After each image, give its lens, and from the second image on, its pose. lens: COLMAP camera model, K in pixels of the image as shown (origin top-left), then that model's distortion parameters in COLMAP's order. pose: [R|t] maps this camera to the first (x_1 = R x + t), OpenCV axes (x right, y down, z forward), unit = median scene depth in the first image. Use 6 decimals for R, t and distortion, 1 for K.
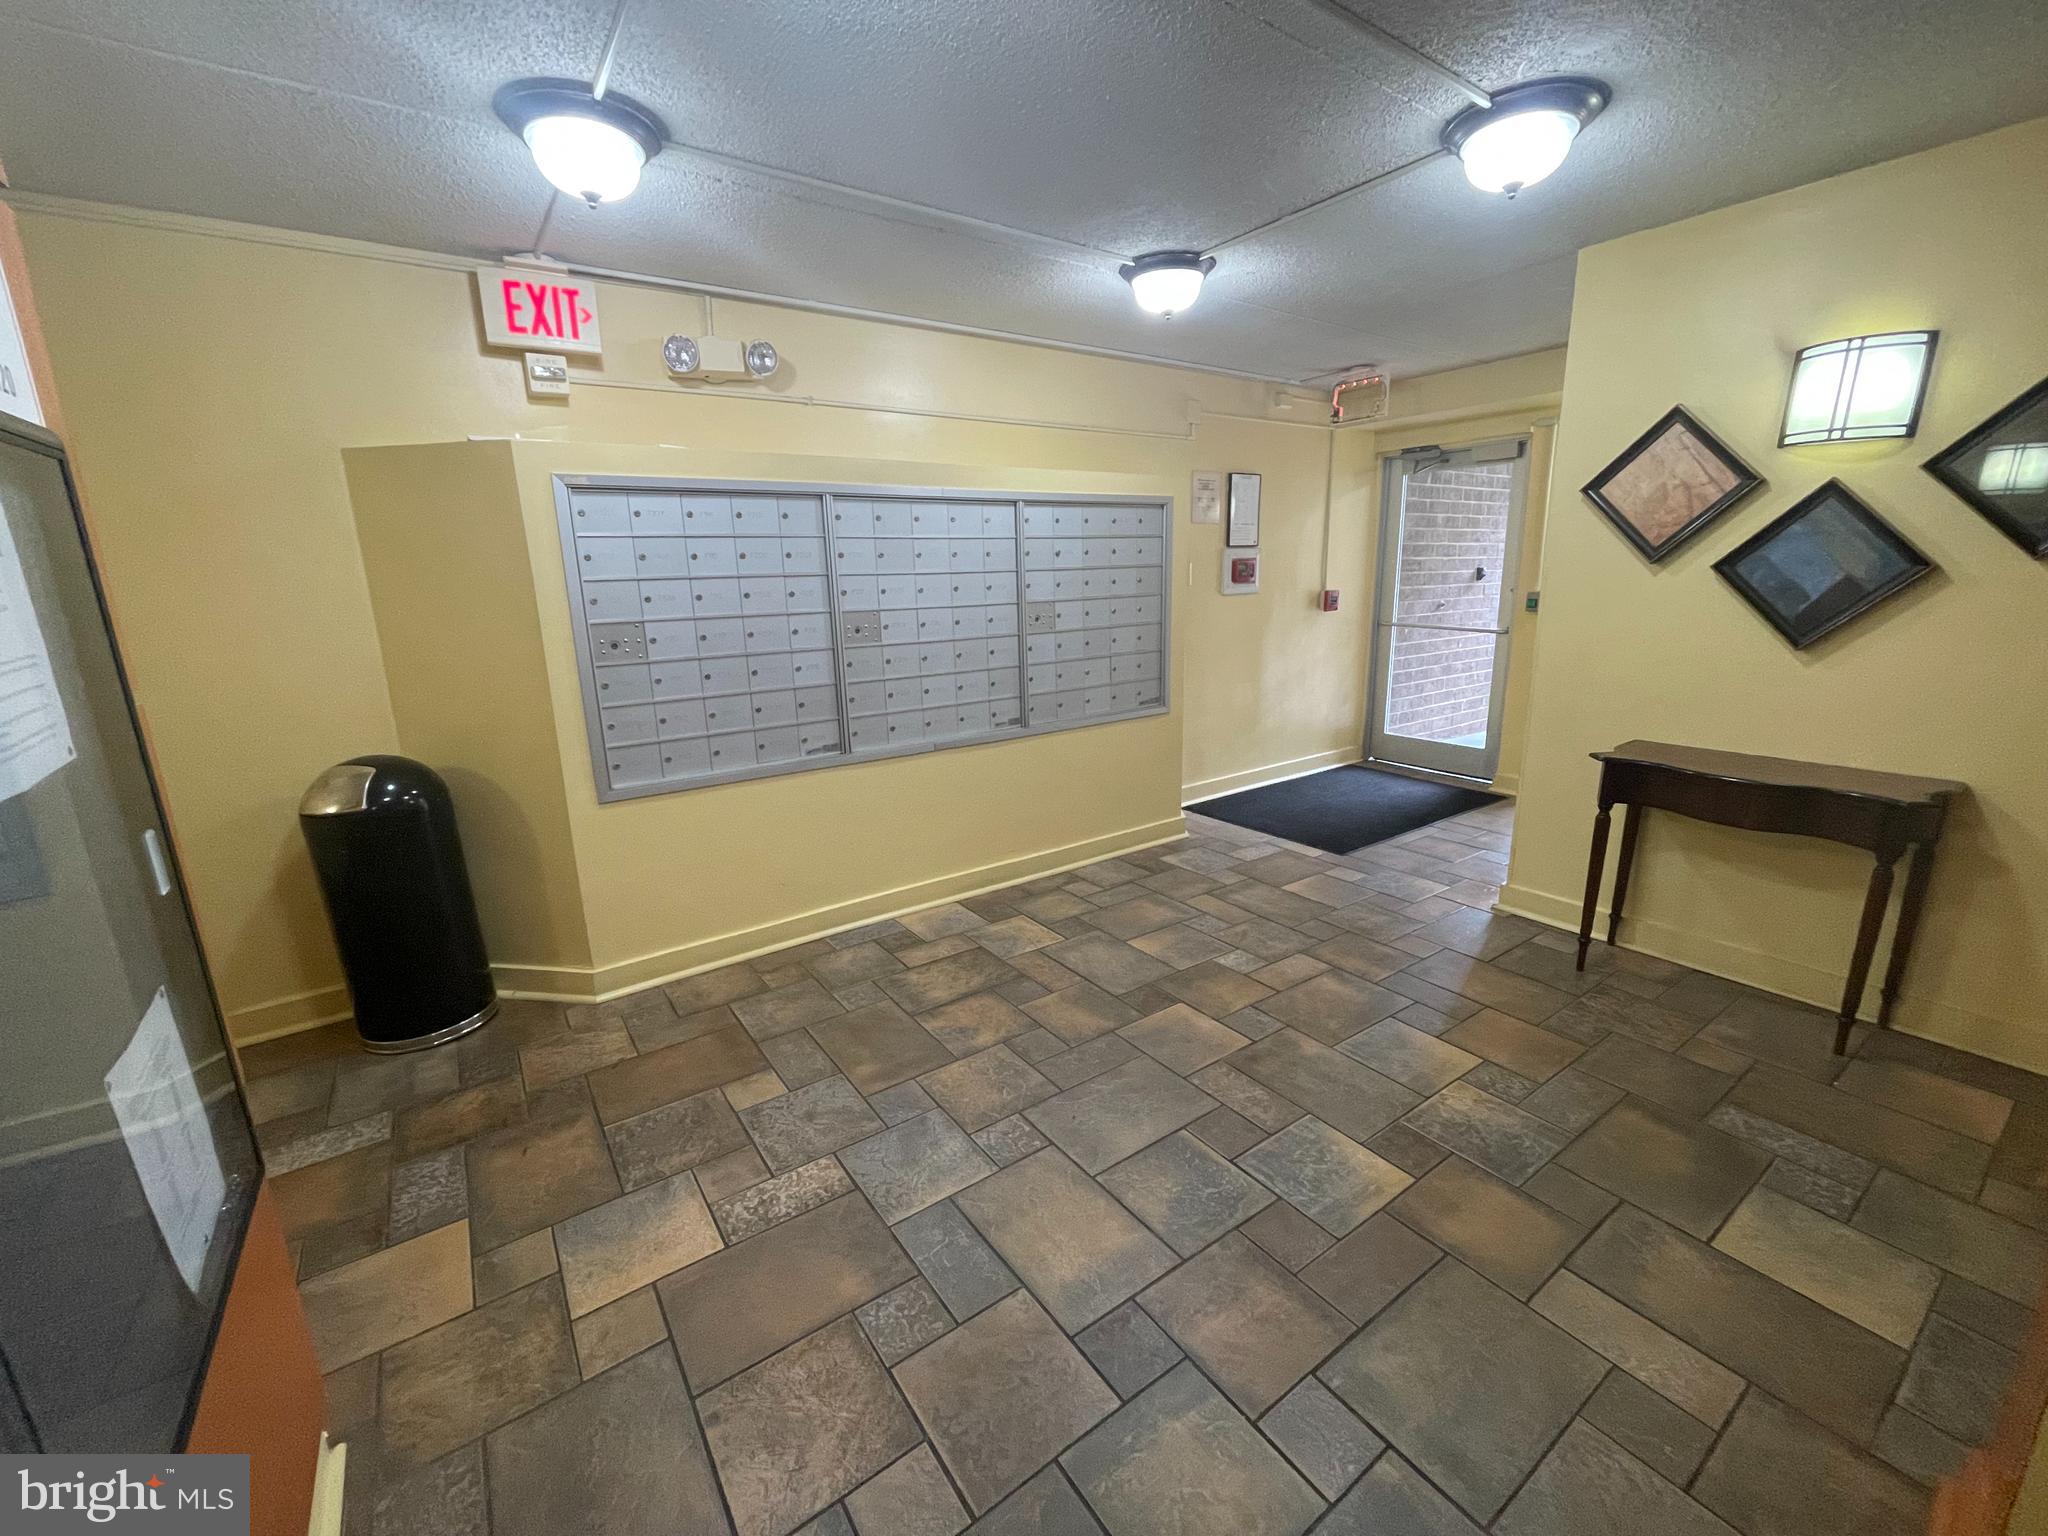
lens RADIAL K [[834.1, 0, 1025.3], [0, 834.1, 769.5], [0, 0, 1]] dist [-0.001763, 0.000344]
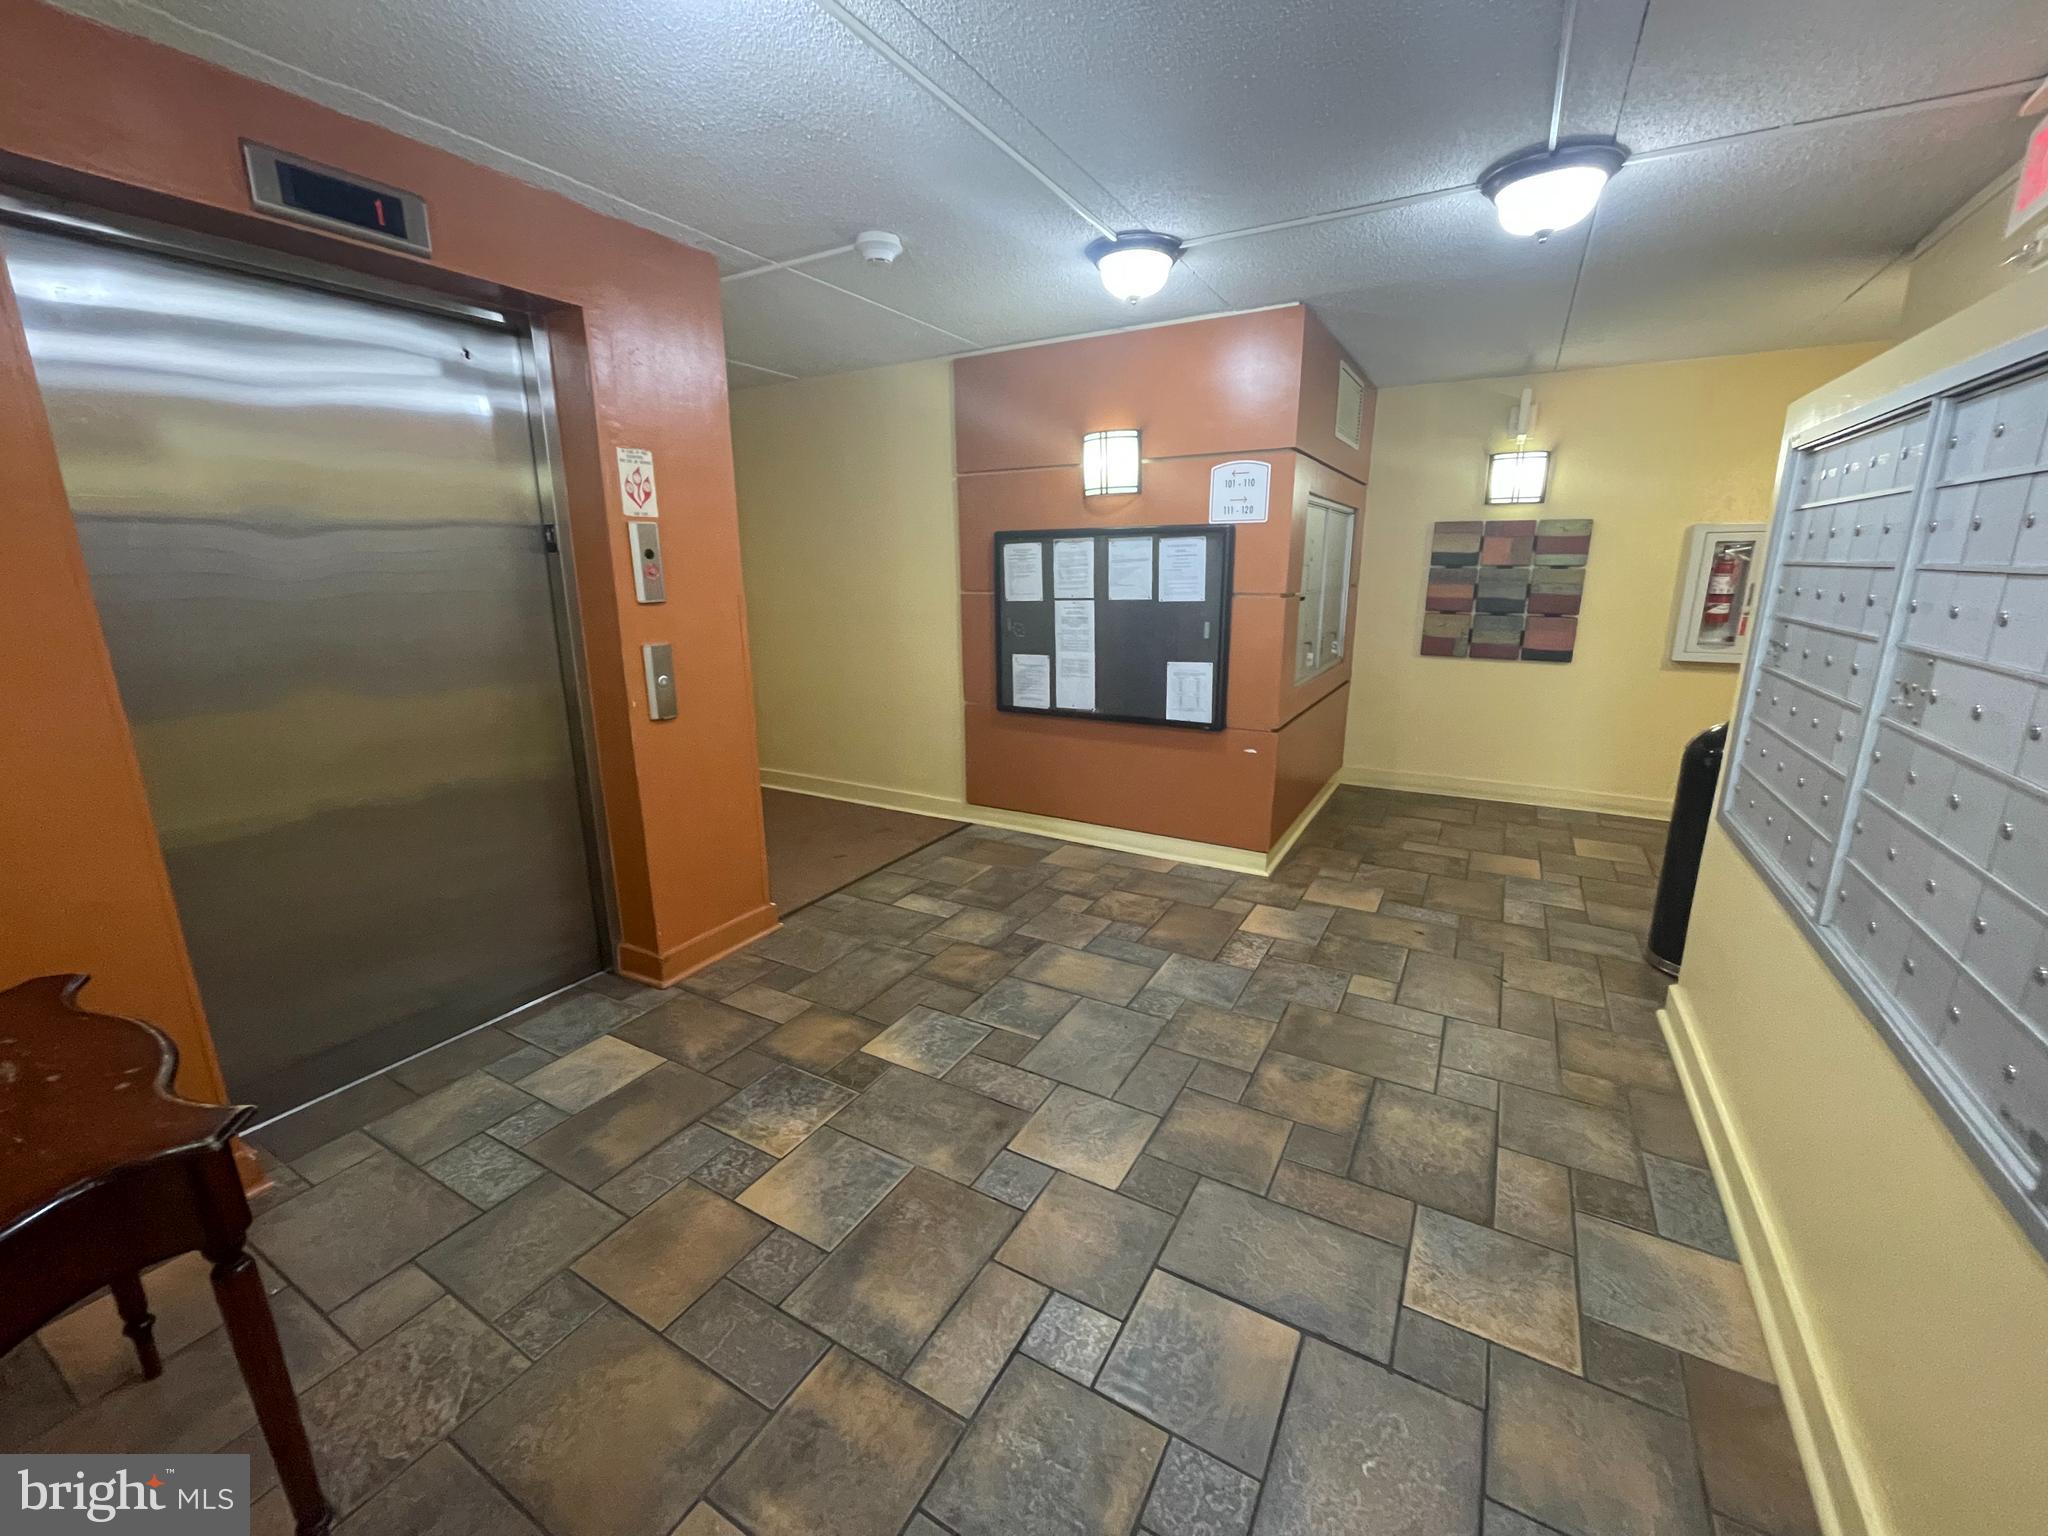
lens RADIAL K [[834.1, 0, 1023.2], [0, 834.1, 767.4], [0, 0, 1]] dist [-0.001763, 0.000344]
pose [[-0.907050, 0.128620, -0.400895, 0.614457], [-0.074391, 0.888252, 0.453294, -0.437986], [0.414398, 0.440983, -0.796121, 1.704031]]
